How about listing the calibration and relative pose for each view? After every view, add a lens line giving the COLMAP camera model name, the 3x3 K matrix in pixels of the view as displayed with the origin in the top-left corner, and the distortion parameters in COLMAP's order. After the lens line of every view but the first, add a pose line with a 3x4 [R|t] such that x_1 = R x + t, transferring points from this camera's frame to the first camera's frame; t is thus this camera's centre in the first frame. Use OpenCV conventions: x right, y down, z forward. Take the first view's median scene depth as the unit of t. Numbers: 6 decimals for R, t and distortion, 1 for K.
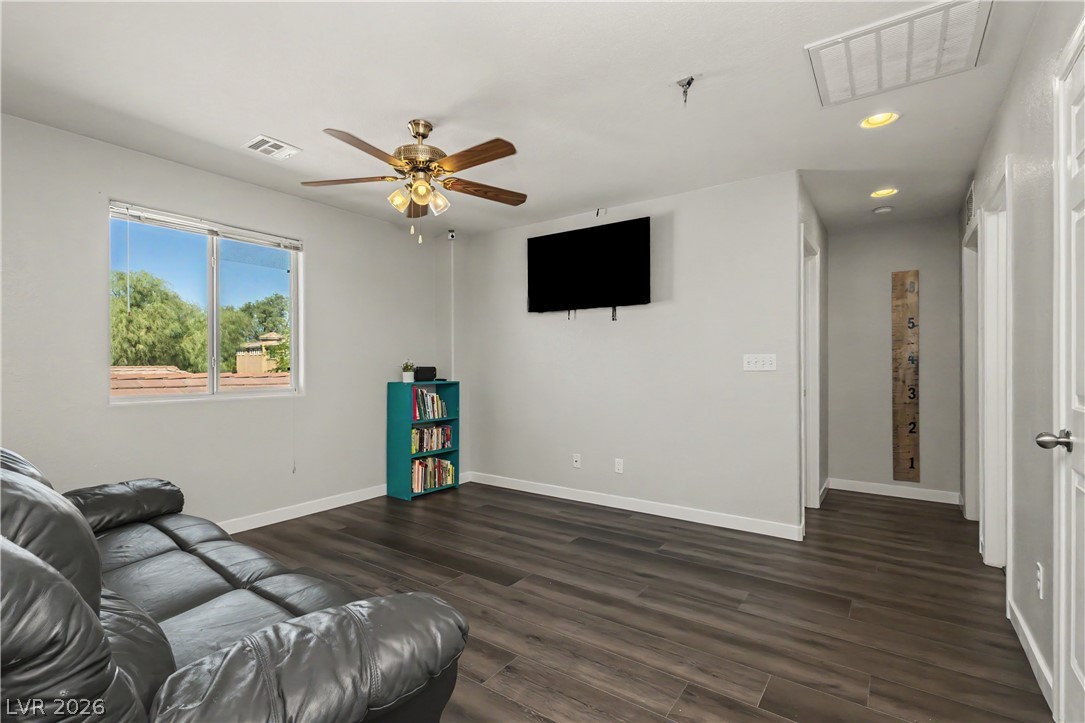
lens RADIAL K [[502.6, 0, 523.8], [0, 502.6, 362.8], [0, 0, 1]] dist [0.008088, -0.002129]
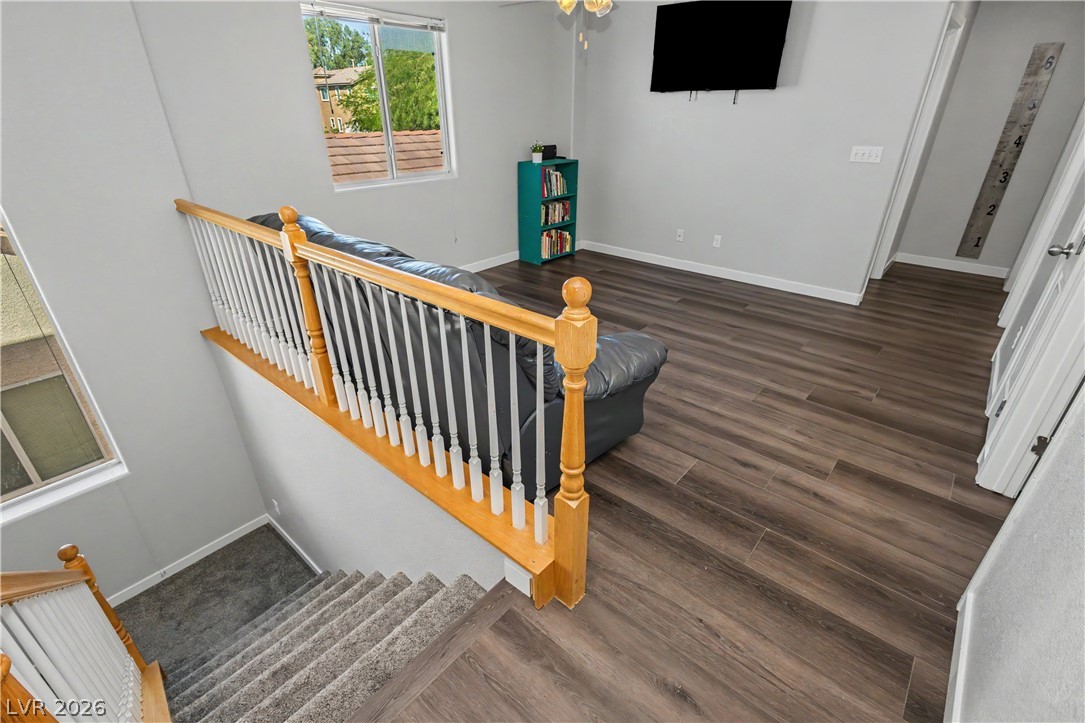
lens RADIAL K [[502.6, 0, 544.4], [0, 502.6, 362.2], [0, 0, 1]] dist [0.008088, -0.002129]
pose [[0.997368, 0.035746, -0.063075, -0.132415], [-0.002451, 0.886126, 0.463438, -0.092110], [0.072459, -0.462064, 0.883882, -0.216127]]
